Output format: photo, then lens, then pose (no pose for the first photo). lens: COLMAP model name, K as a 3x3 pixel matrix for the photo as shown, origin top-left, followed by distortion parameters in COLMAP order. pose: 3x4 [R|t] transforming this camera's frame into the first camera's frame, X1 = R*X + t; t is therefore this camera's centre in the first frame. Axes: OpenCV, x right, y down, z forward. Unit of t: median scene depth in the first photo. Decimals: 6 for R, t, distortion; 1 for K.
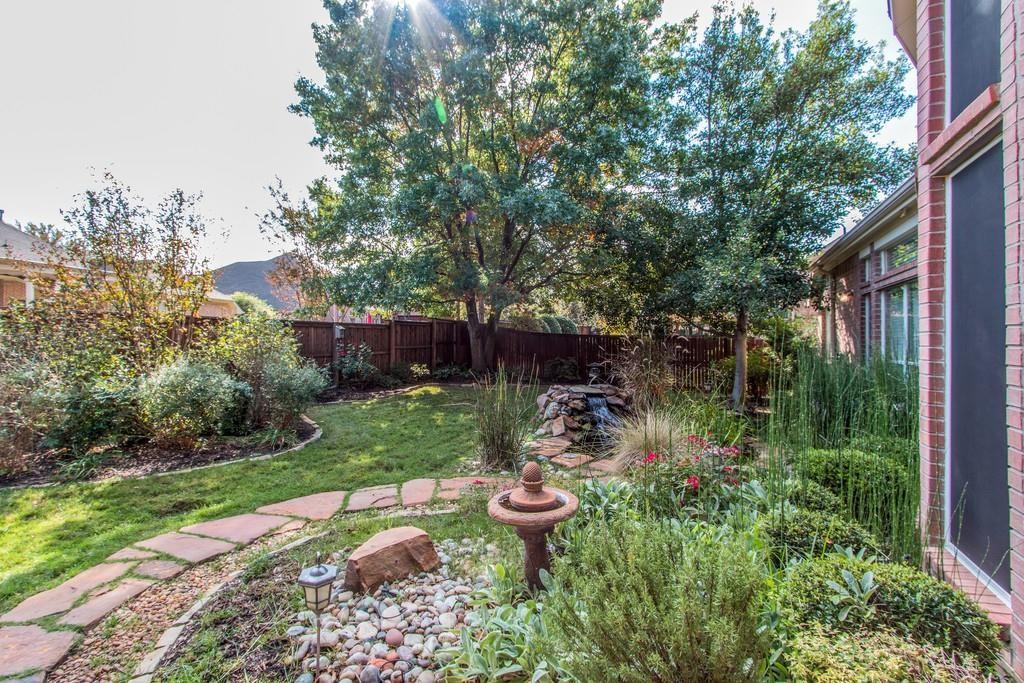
lens RADIAL K [[481.0, 0, 506.9], [0, 481.0, 331.5], [0, 0, 1]] dist [0.008836, -0.003395]
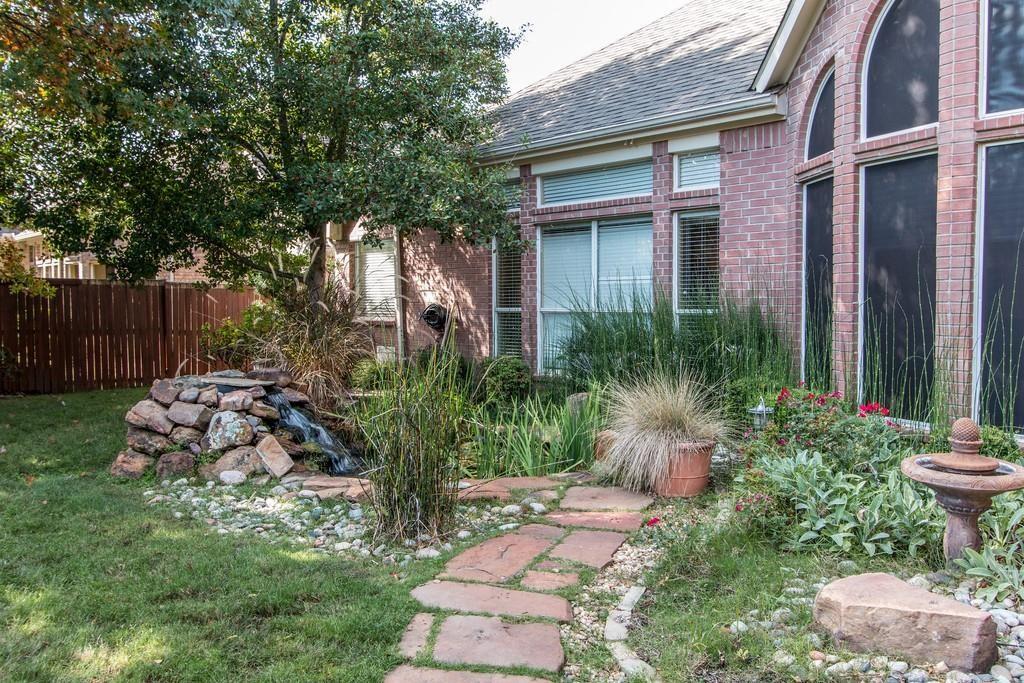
lens RADIAL K [[863.3, 0, 505.8], [0, 863.3, 341.6], [0, 0, 1]] dist [-0.003458, 0.001382]
pose [[0.405811, -0.047152, 0.912740, -0.840065], [-0.014799, 0.998198, 0.058146, 0.038303], [-0.913837, -0.037105, 0.404382, 0.622720]]
